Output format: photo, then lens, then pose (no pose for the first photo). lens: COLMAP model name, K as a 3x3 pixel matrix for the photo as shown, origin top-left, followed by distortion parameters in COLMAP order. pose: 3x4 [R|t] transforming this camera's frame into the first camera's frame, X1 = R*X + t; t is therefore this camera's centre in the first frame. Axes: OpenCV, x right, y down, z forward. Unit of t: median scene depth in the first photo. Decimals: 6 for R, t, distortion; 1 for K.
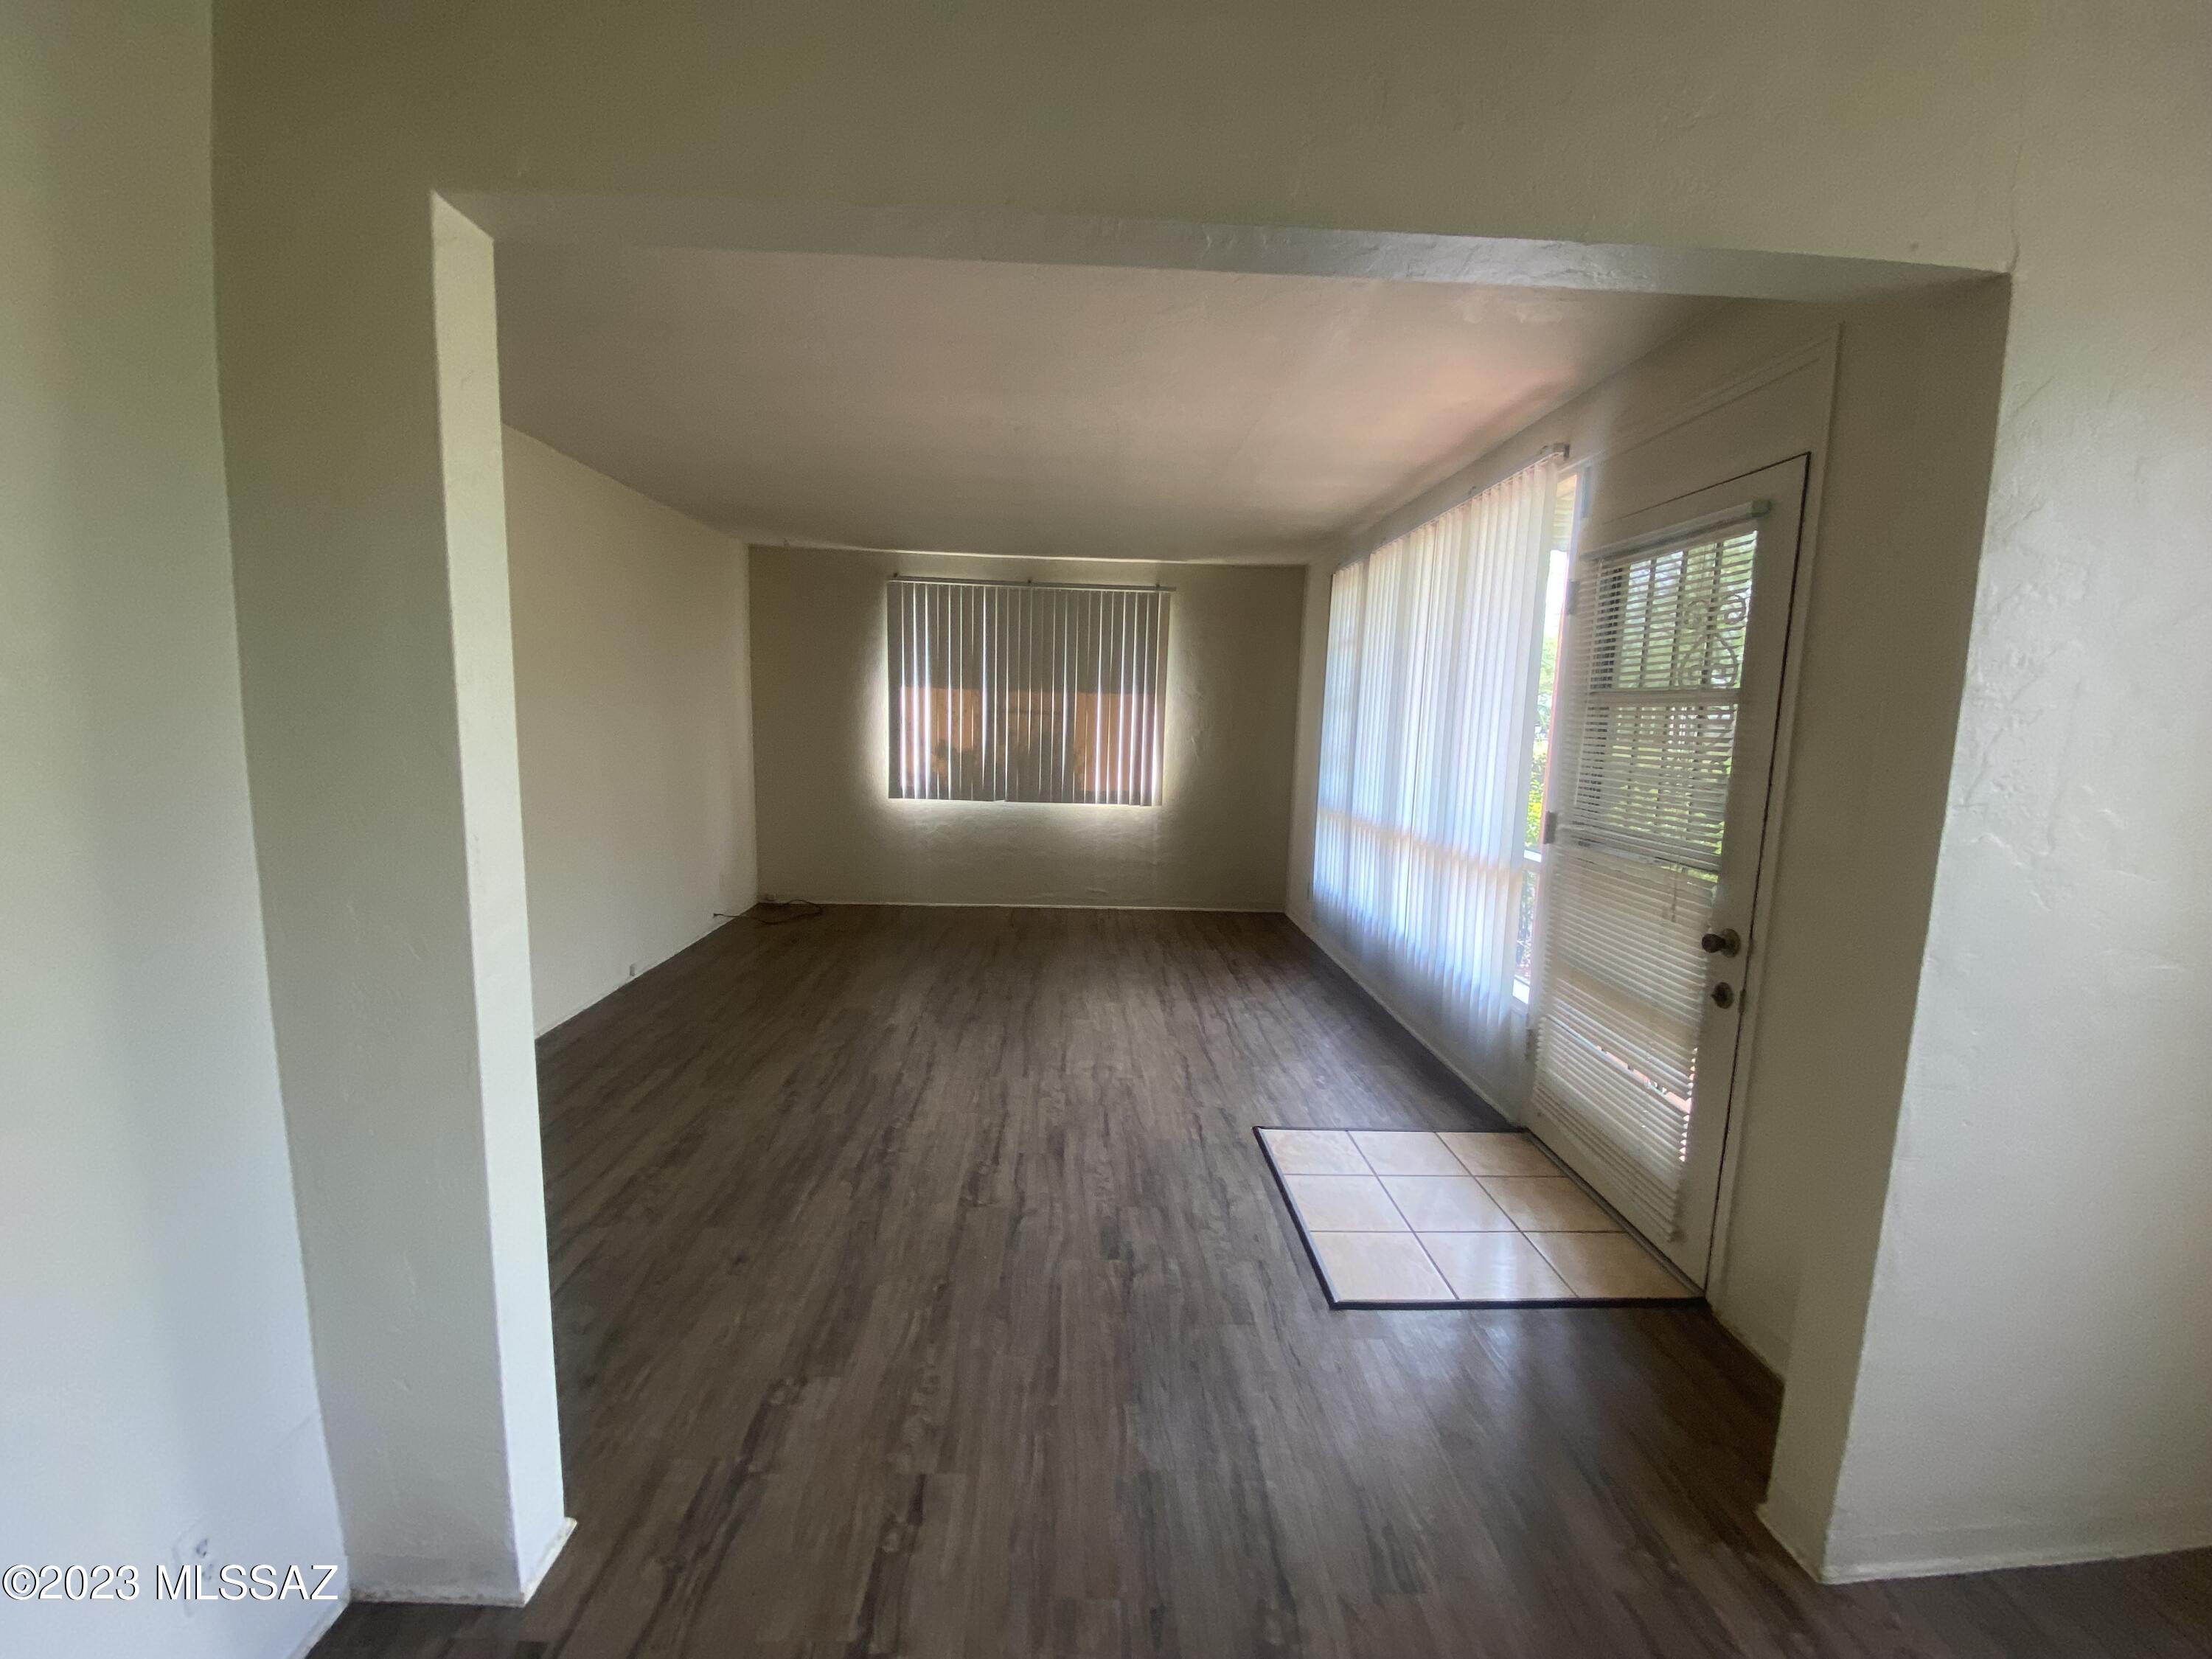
lens RADIAL K [[893.2, 0, 1103.4], [0, 893.2, 833.3], [0, 0, 1]] dist [0.024226, -0.023716]
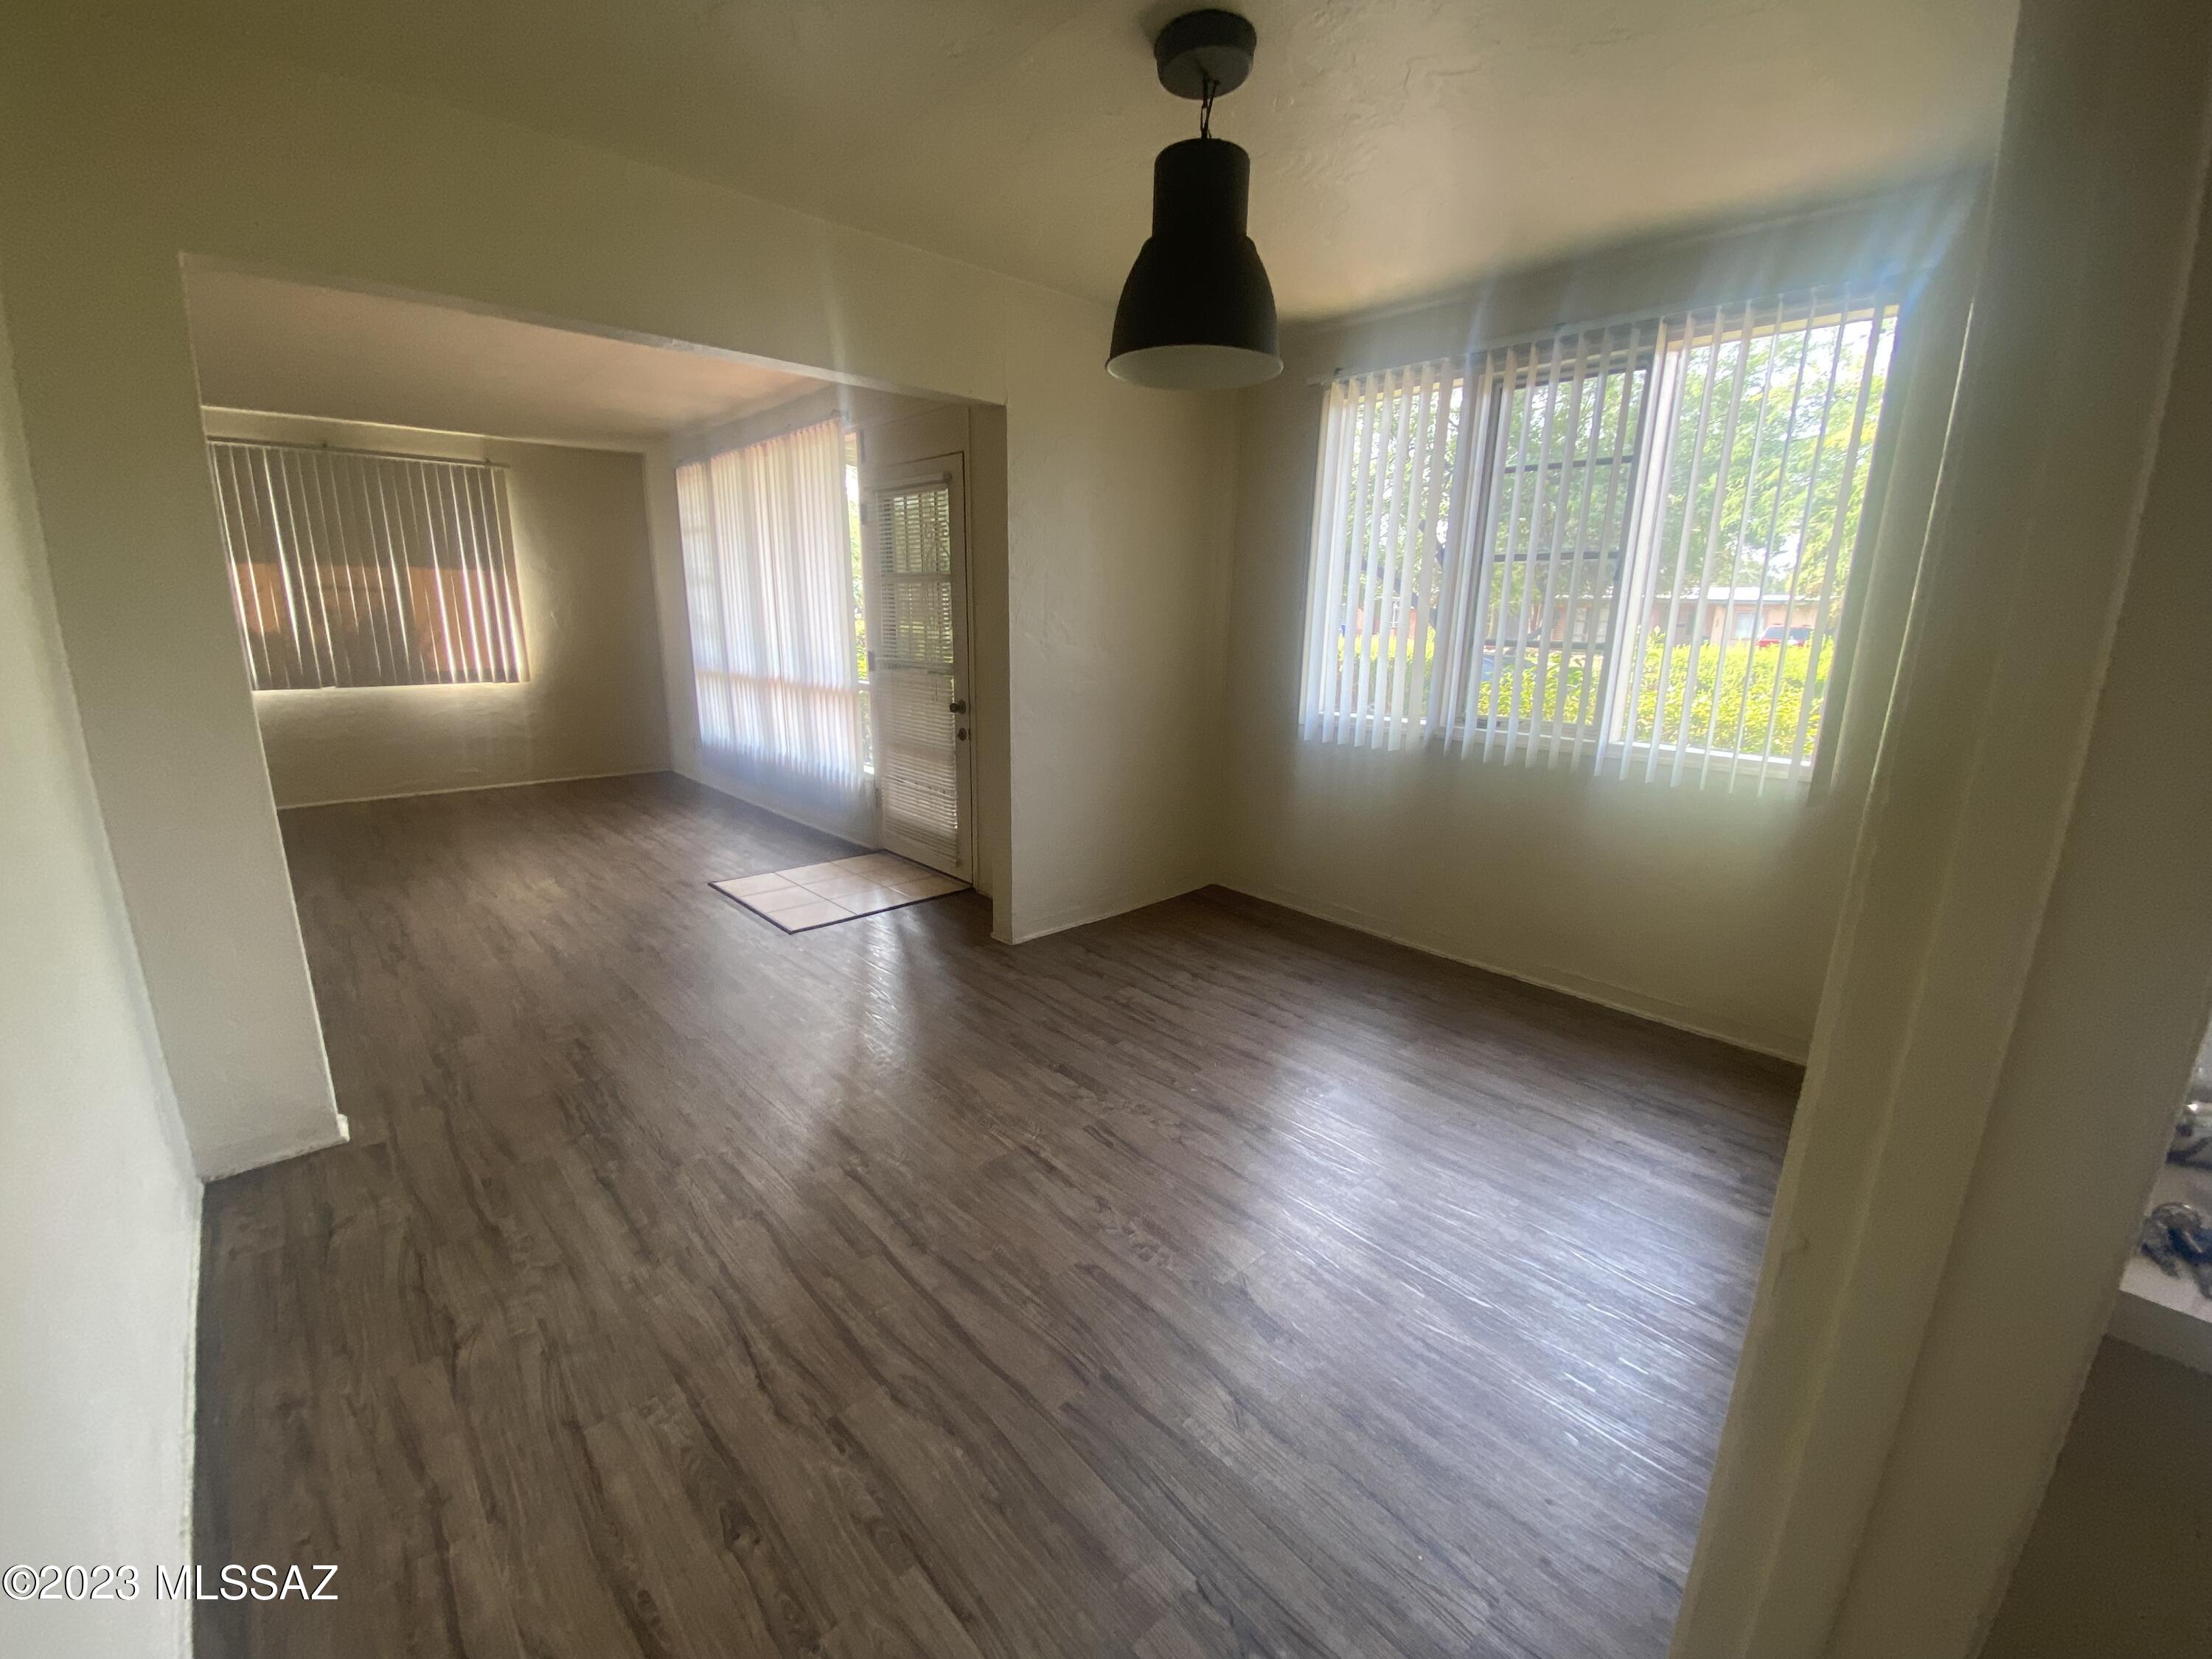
lens RADIAL K [[893.2, 0, 1103.4], [0, 893.2, 833.3], [0, 0, 1]] dist [0.024226, -0.023716]
pose [[0.757248, -0.170962, 0.630355, -0.210200], [0.091455, 0.983380, 0.156843, 0.071402], [-0.646693, -0.061120, 0.760298, -0.425971]]
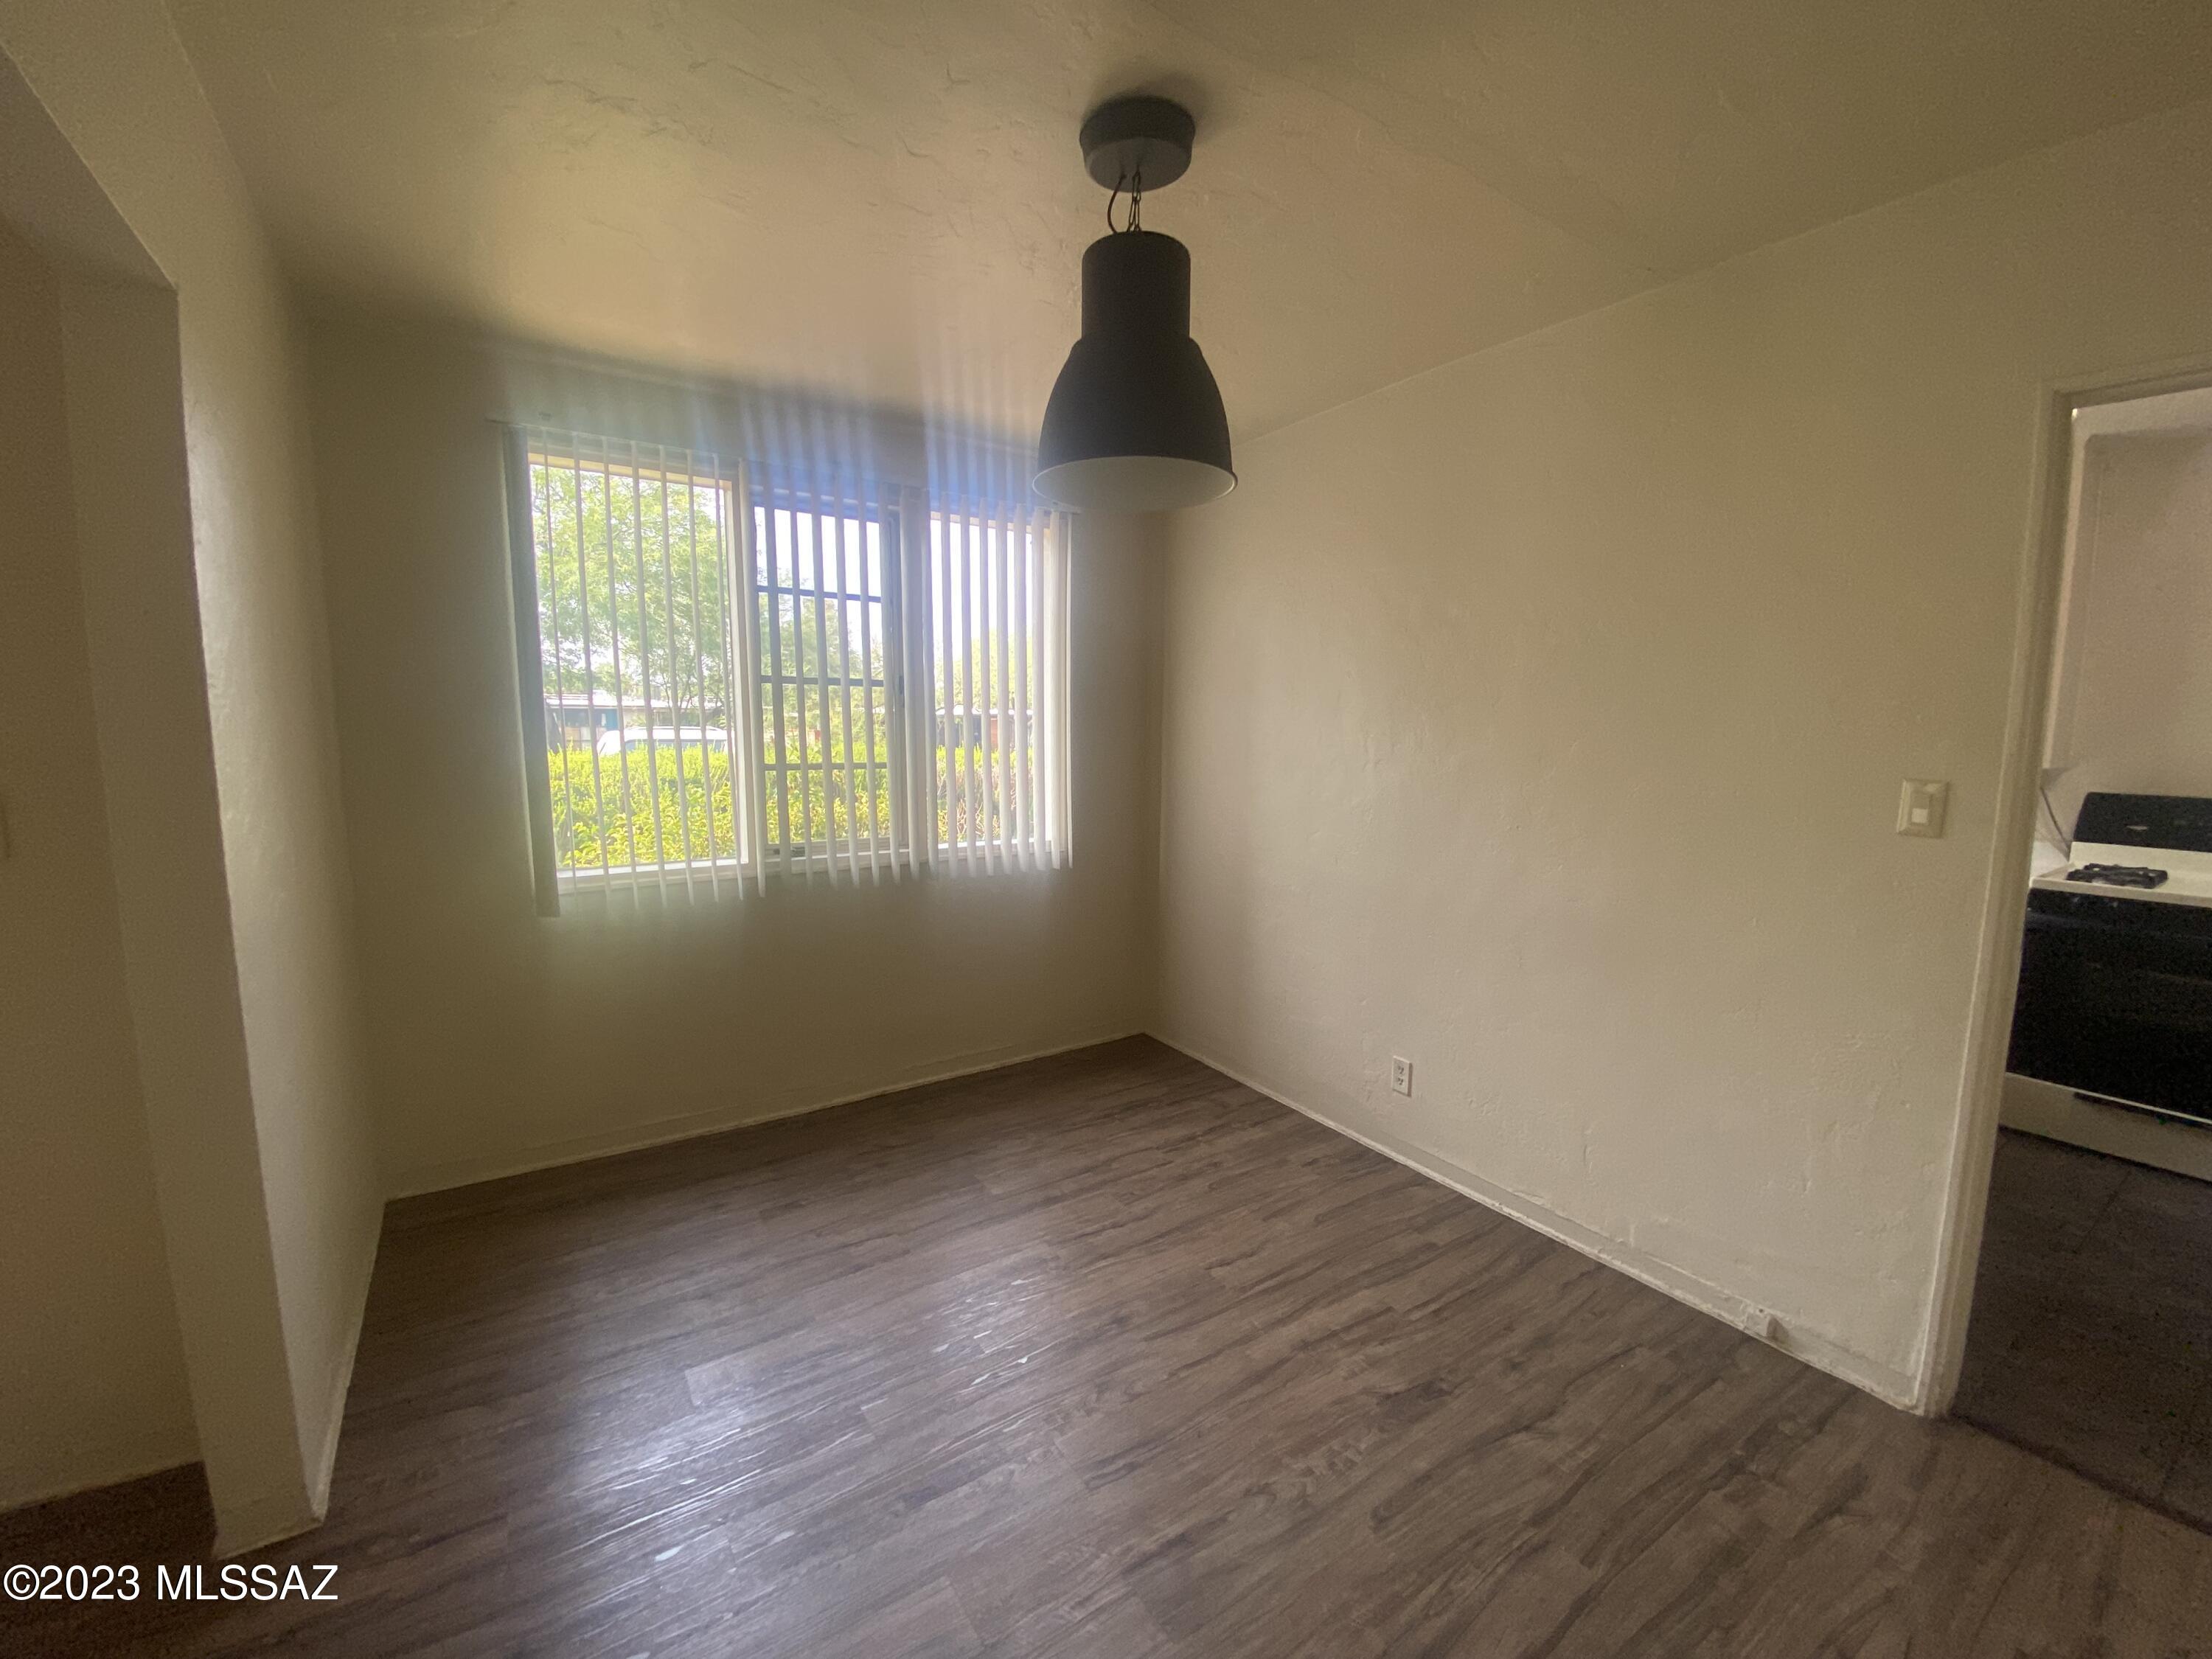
lens RADIAL K [[893.2, 0, 1103.4], [0, 893.2, 833.3], [0, 0, 1]] dist [0.024226, -0.023716]
pose [[-0.520009, -0.134157, 0.843560, -0.190283], [0.095655, 0.972230, 0.213586, -0.038130], [-0.848788, 0.191757, -0.492735, 0.231403]]
